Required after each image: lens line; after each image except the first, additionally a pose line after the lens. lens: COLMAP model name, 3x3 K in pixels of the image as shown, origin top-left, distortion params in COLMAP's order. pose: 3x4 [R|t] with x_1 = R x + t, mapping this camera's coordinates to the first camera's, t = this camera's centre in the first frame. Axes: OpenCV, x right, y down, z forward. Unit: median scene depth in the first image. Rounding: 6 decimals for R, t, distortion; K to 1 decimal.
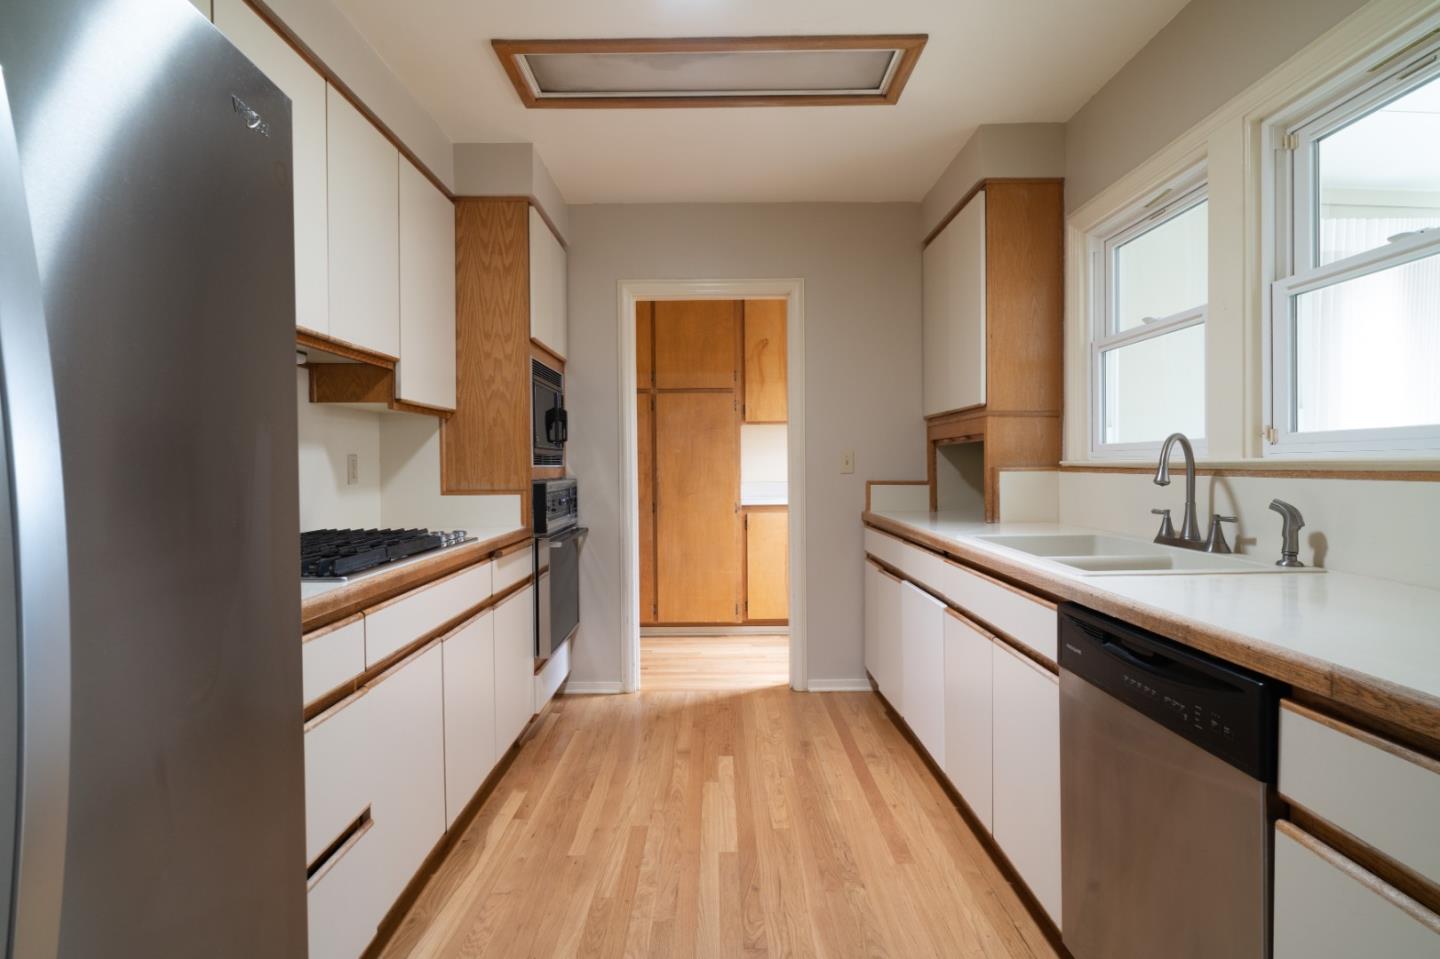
lens RADIAL K [[745.6, 0, 719.2], [0, 745.6, 472.1], [0, 0, 1]] dist [-0.003426, 0.000611]
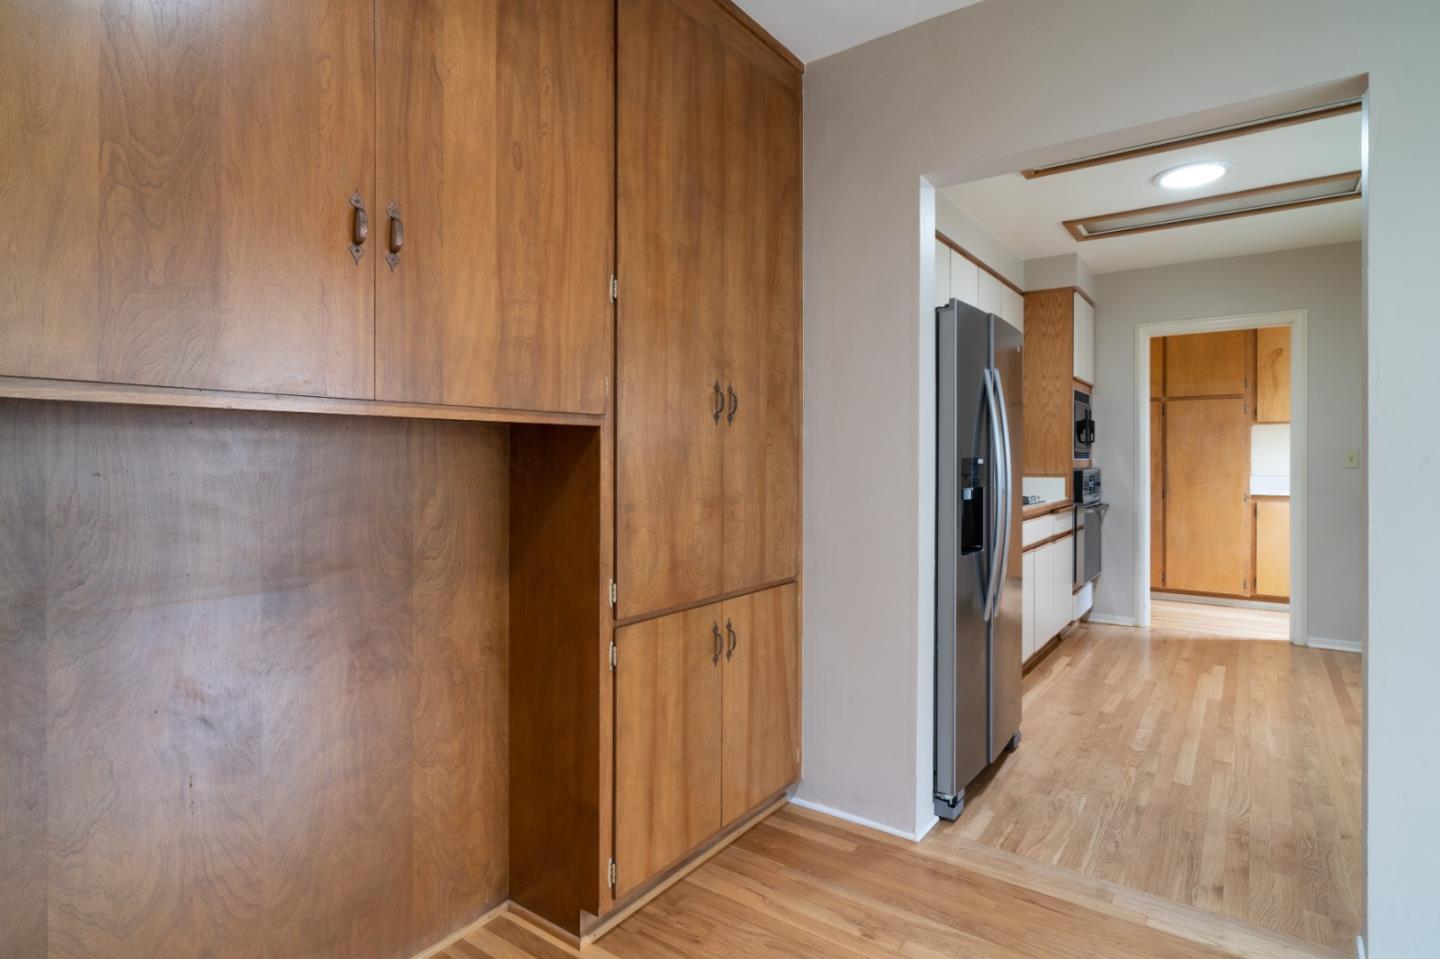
lens RADIAL K [[735.1, 0, 717.4], [0, 735.1, 459.7], [0, 0, 1]] dist [-0.011301, -0.000175]
pose [[0.805833, 0.010825, -0.592044, 0.047130], [-0.014177, 0.999899, -0.001014, 0.004162], [0.591973, 0.009211, 0.805905, -0.572319]]
